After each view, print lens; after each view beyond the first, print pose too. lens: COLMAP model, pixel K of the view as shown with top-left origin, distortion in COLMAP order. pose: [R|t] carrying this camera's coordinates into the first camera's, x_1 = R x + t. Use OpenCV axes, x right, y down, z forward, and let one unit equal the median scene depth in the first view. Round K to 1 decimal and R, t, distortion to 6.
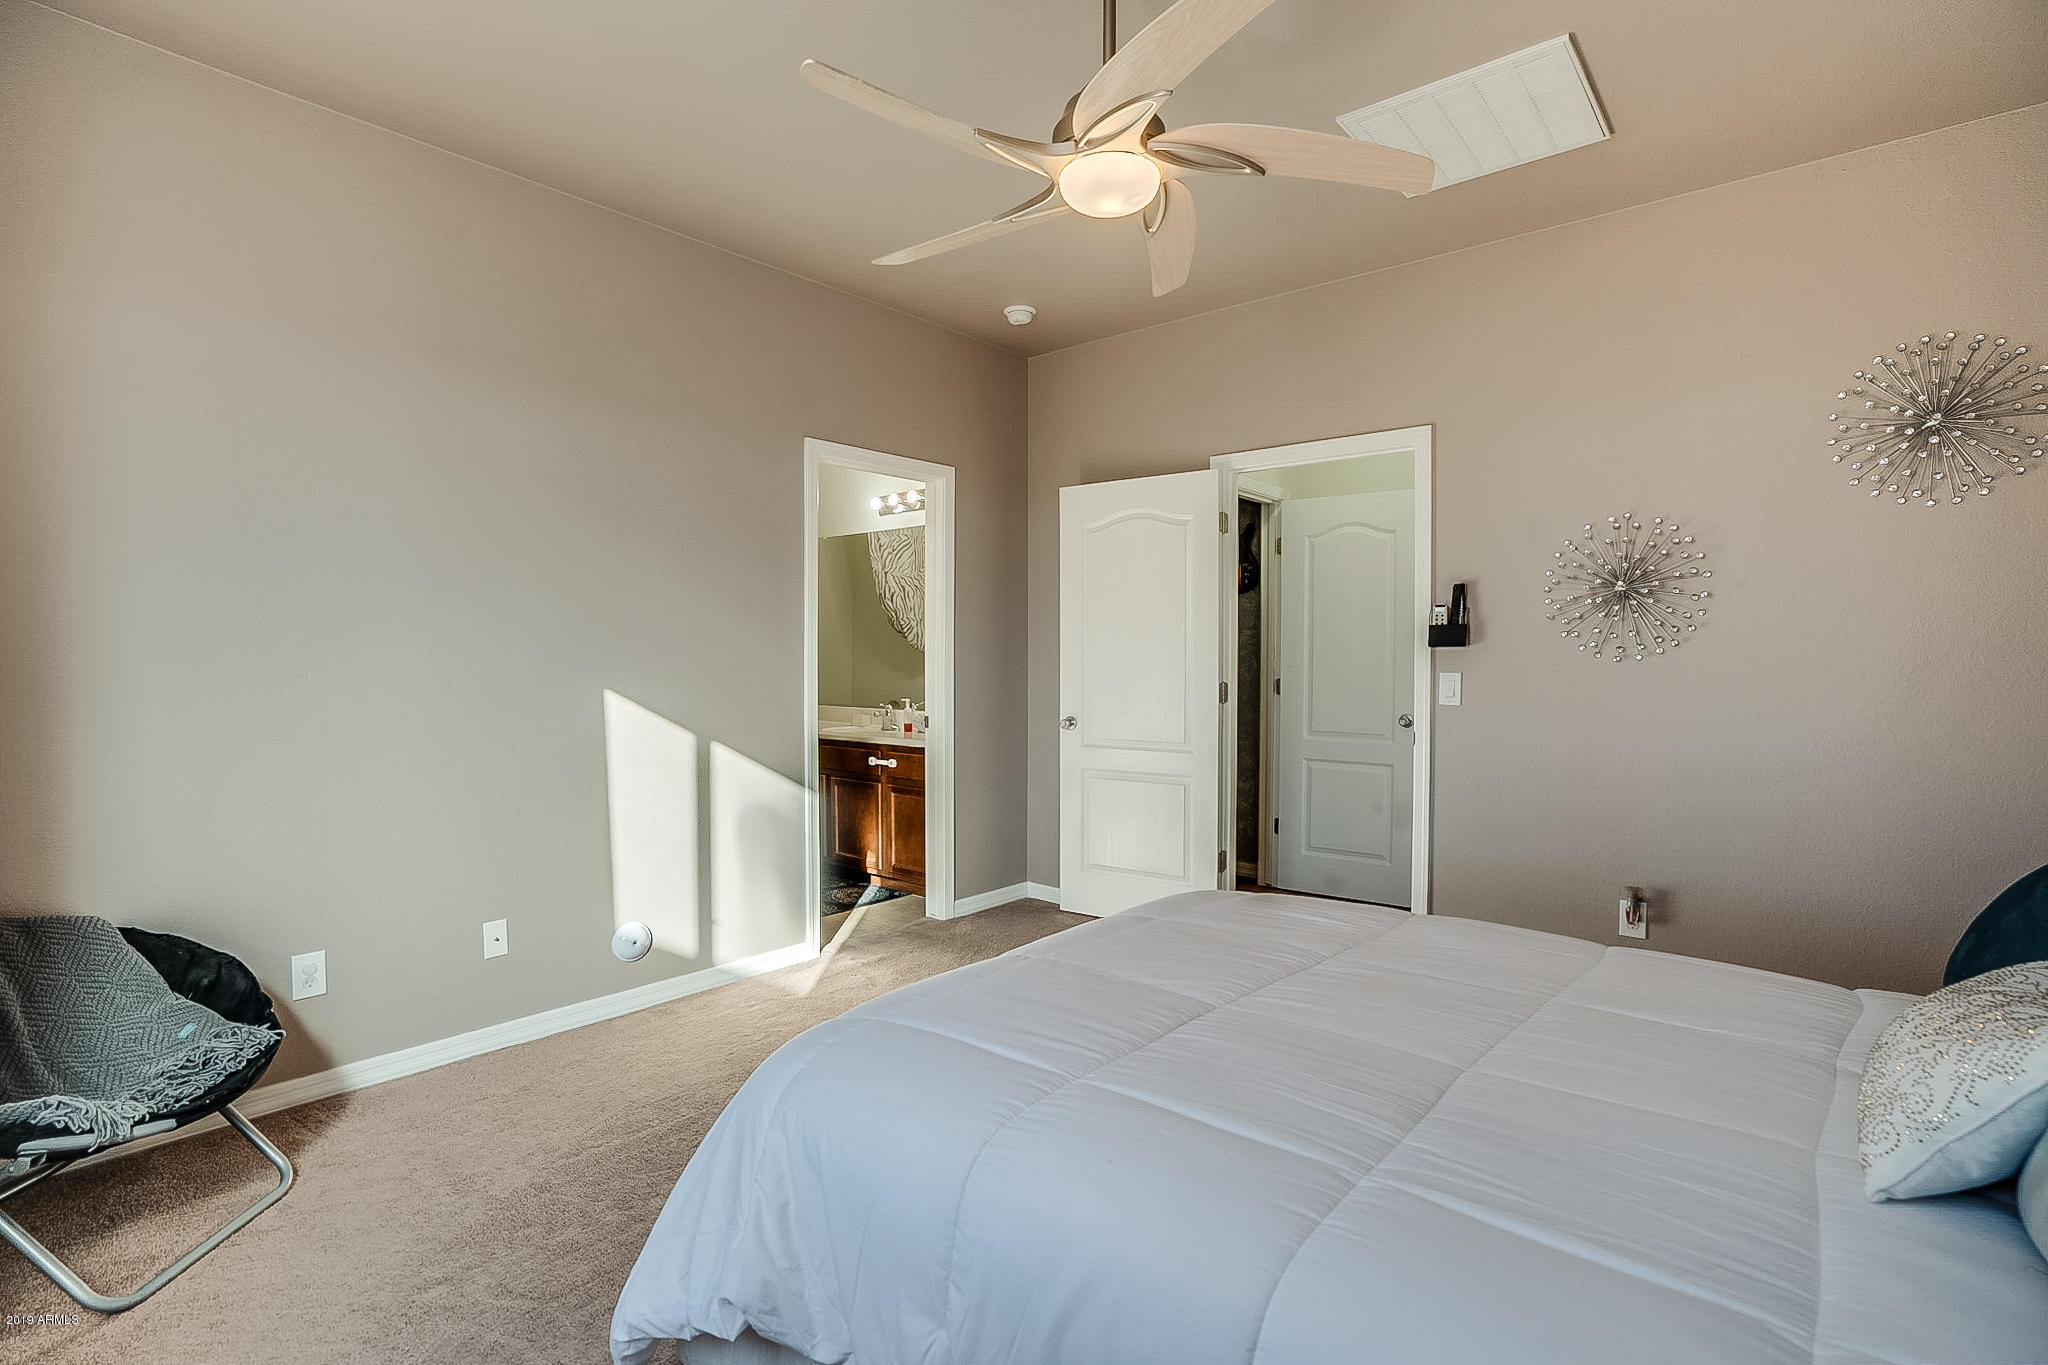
lens RADIAL K [[960.1, 0, 1042.6], [0, 960.1, 675.6], [0, 0, 1]] dist [-0.036839, 0.006404]
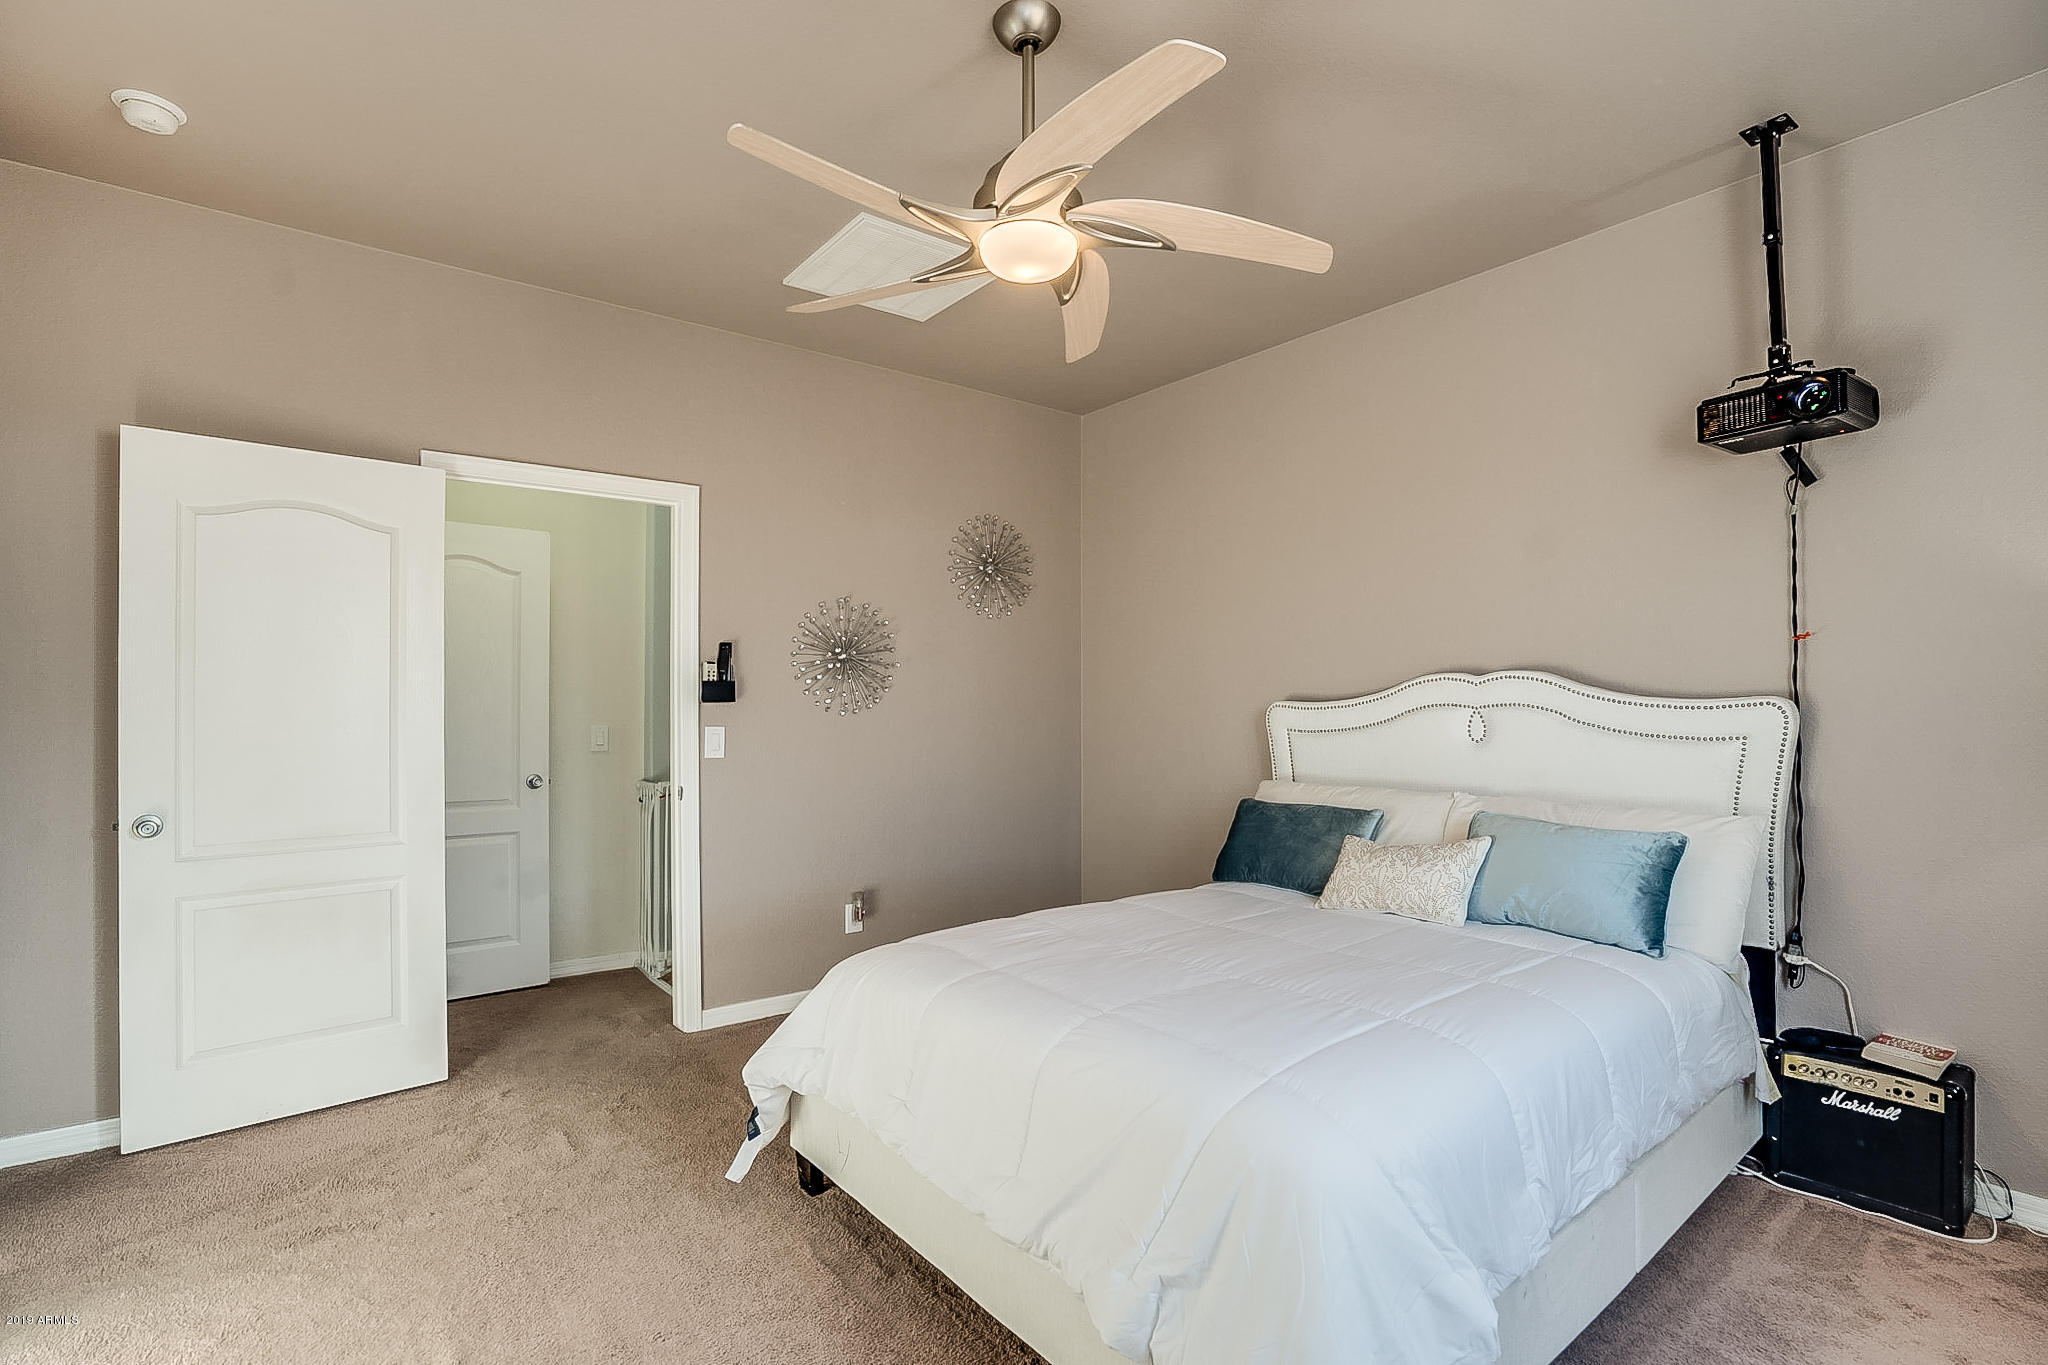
lens RADIAL K [[960.1, 0, 1029.0], [0, 960.1, 686.8], [0, 0, 1]] dist [-0.036839, 0.006404]
pose [[0.220928, 0.018604, 0.975113, -0.570622], [0.023368, 0.999430, -0.024362, -0.014319], [-0.975010, 0.028169, 0.220368, 0.476745]]
